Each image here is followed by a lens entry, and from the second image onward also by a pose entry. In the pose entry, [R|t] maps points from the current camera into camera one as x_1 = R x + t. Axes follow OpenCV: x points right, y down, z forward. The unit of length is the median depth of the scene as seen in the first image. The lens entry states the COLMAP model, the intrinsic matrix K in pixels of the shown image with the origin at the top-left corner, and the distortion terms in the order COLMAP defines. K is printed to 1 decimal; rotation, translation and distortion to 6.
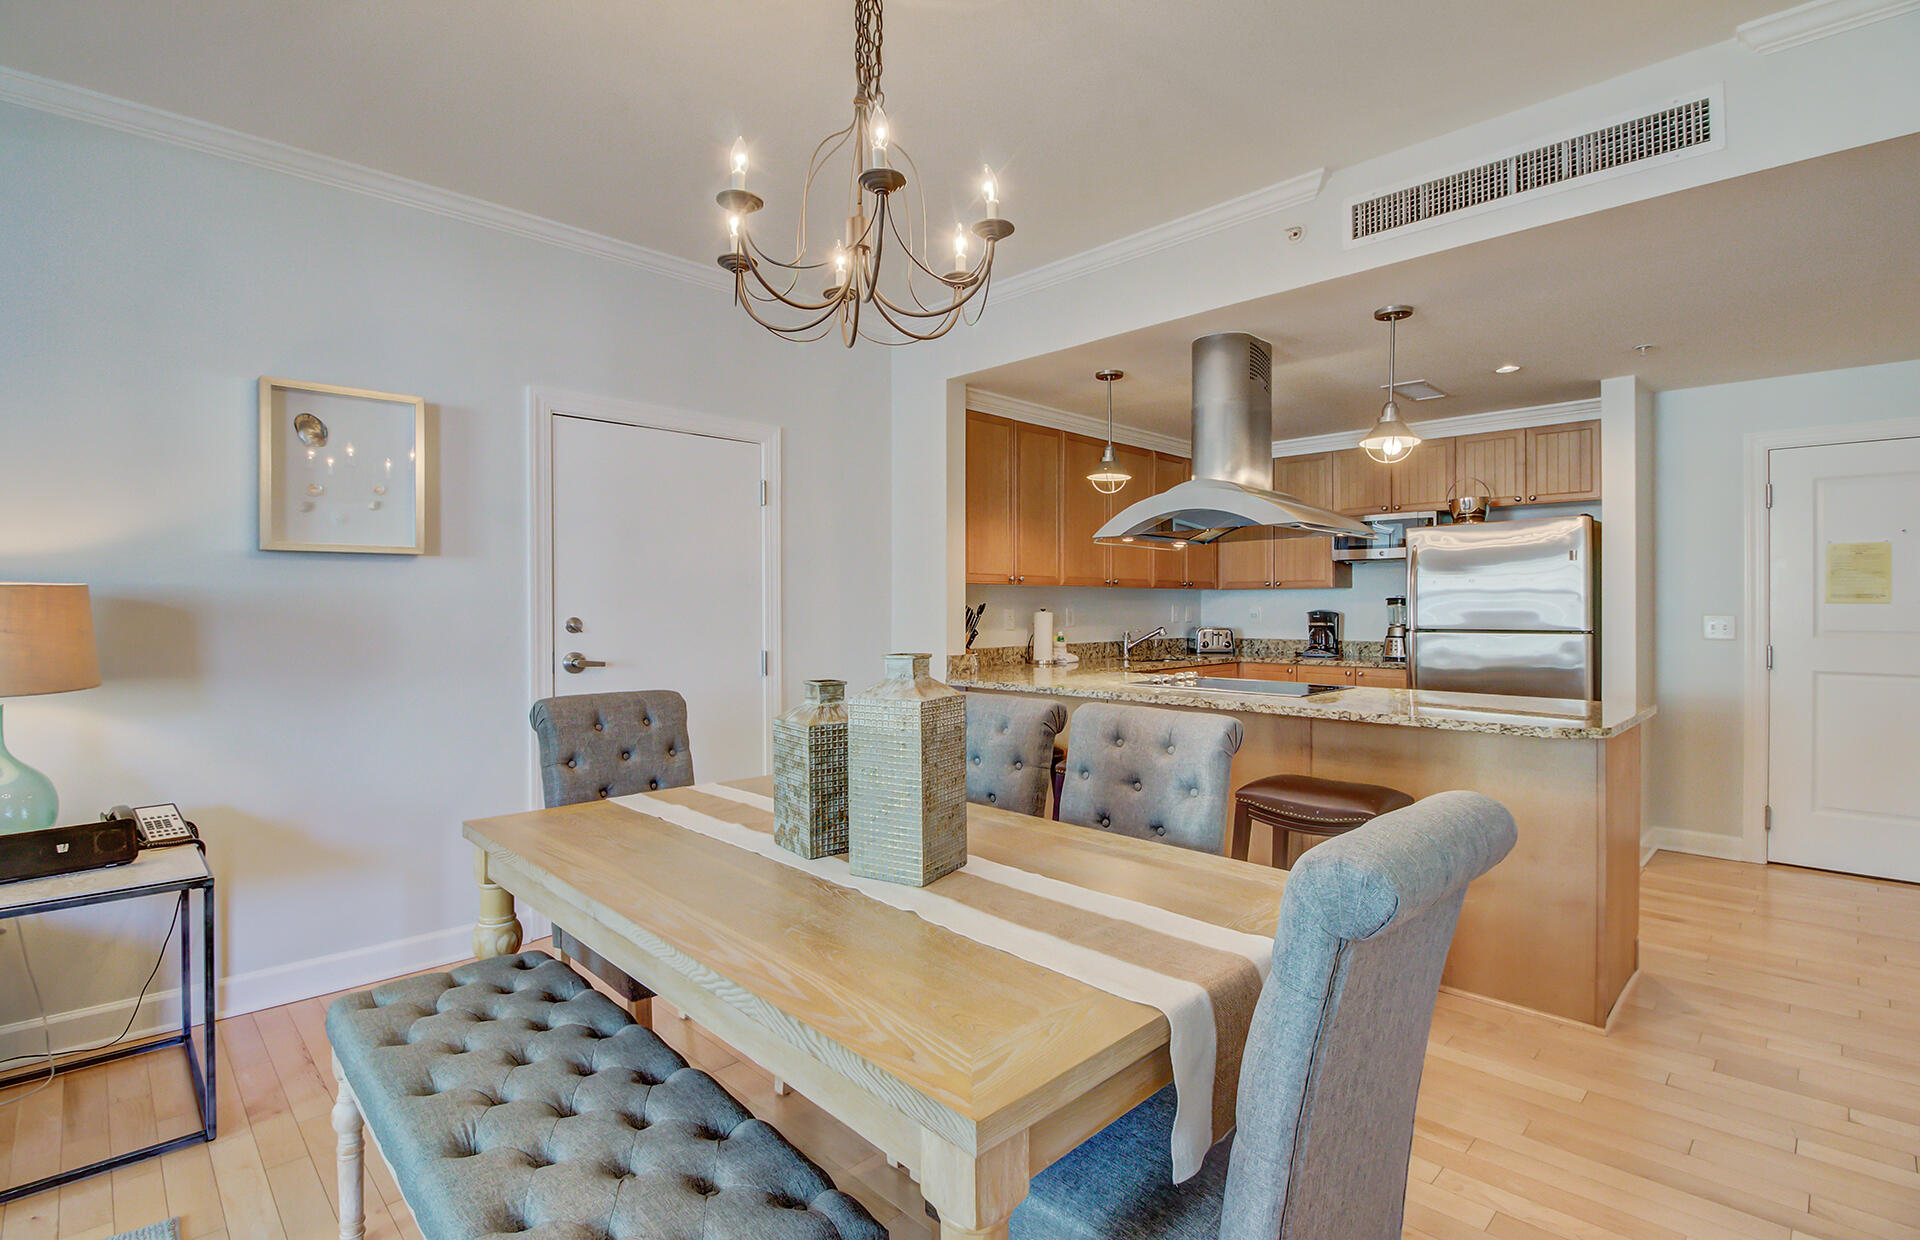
lens RADIAL K [[906.8, 0, 891.3], [0, 906.8, 618.0], [0, 0, 1]] dist [0.011669, -0.012291]
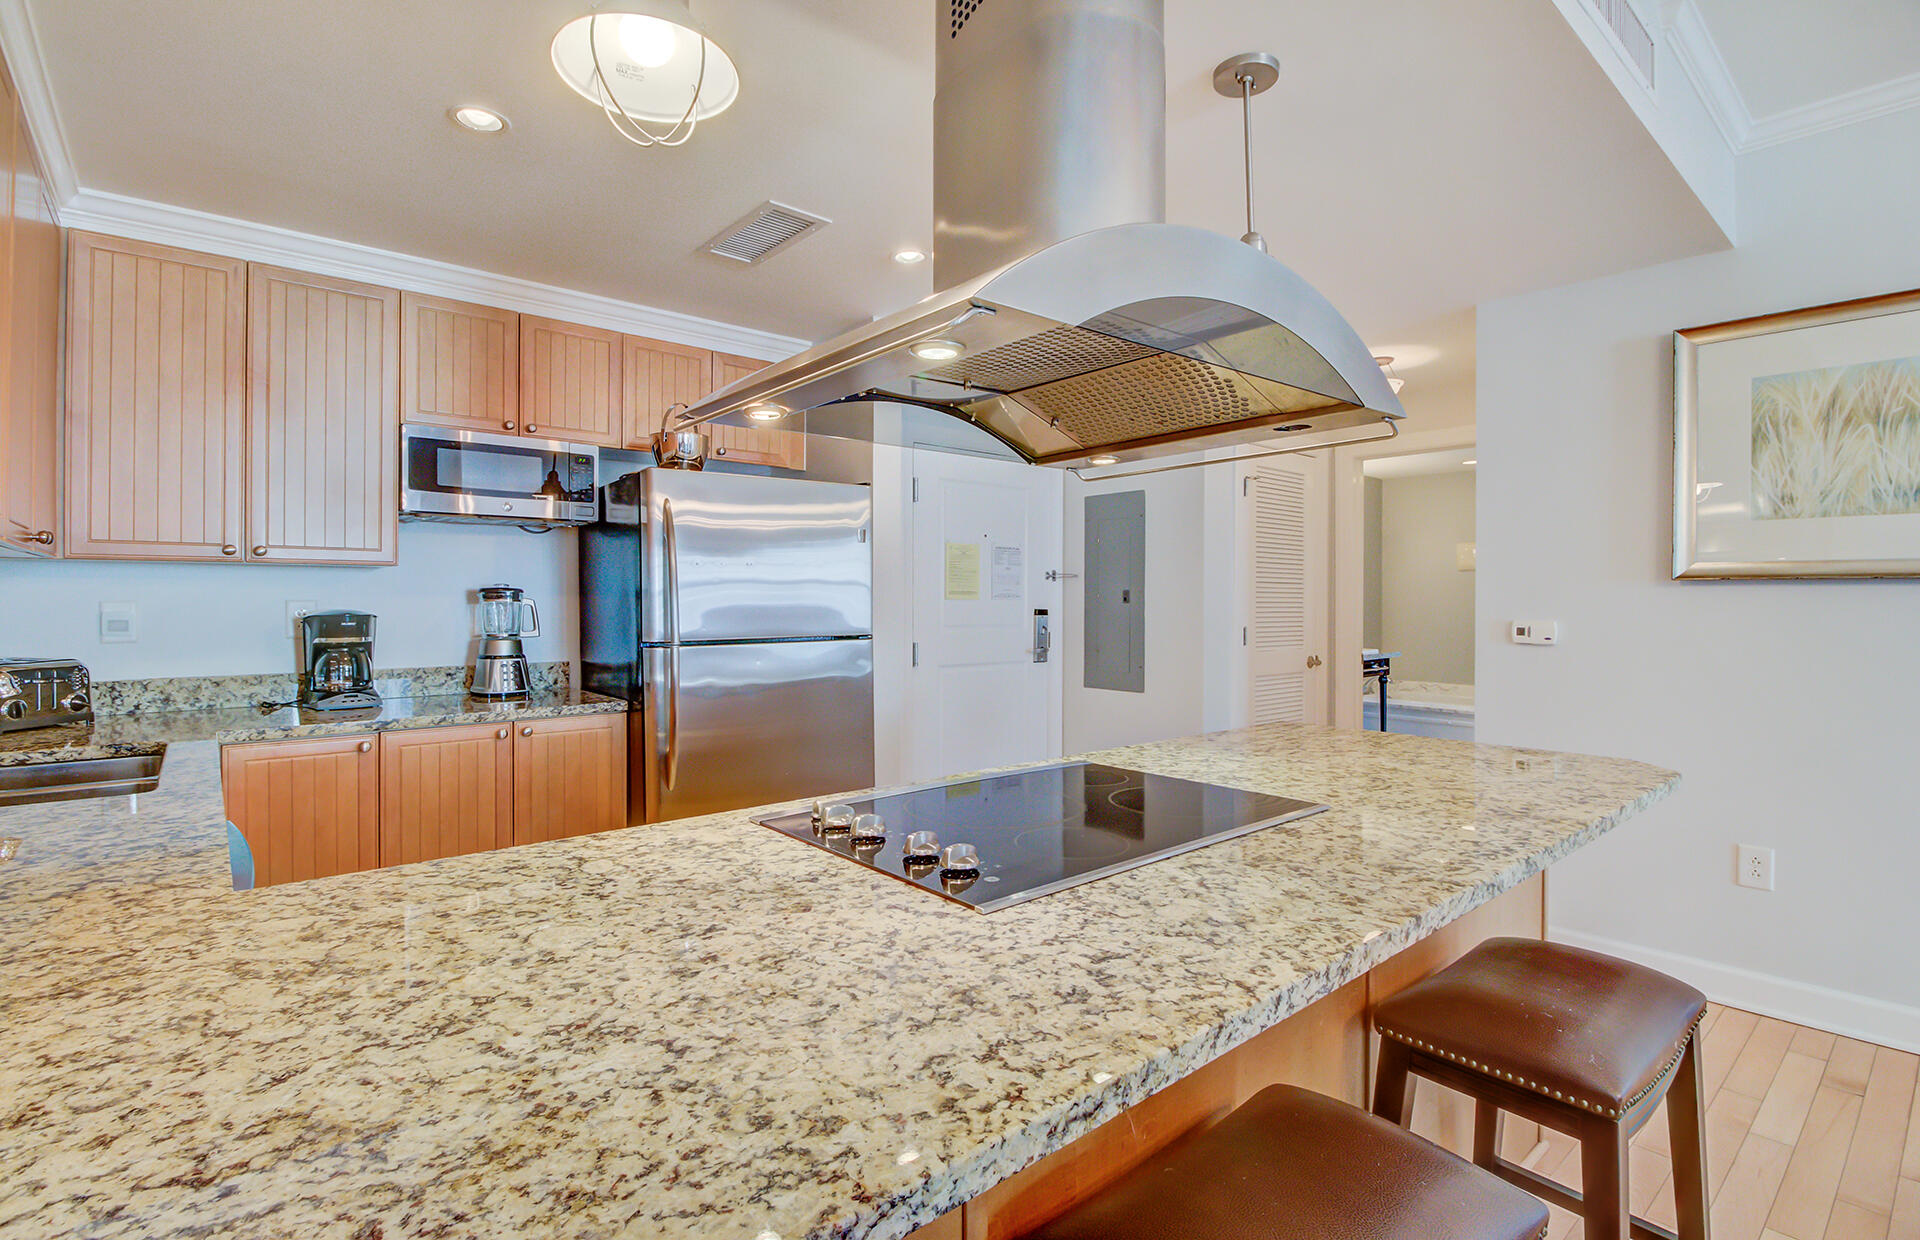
lens RADIAL K [[906.8, 0, 966.0], [0, 906.8, 603.2], [0, 0, 1]] dist [0.011669, -0.012291]
pose [[0.031534, -0.003113, 0.999498, -0.002654], [0.010851, 0.999937, 0.002772, -0.012547], [-0.999444, 0.010758, 0.031566, 0.776459]]
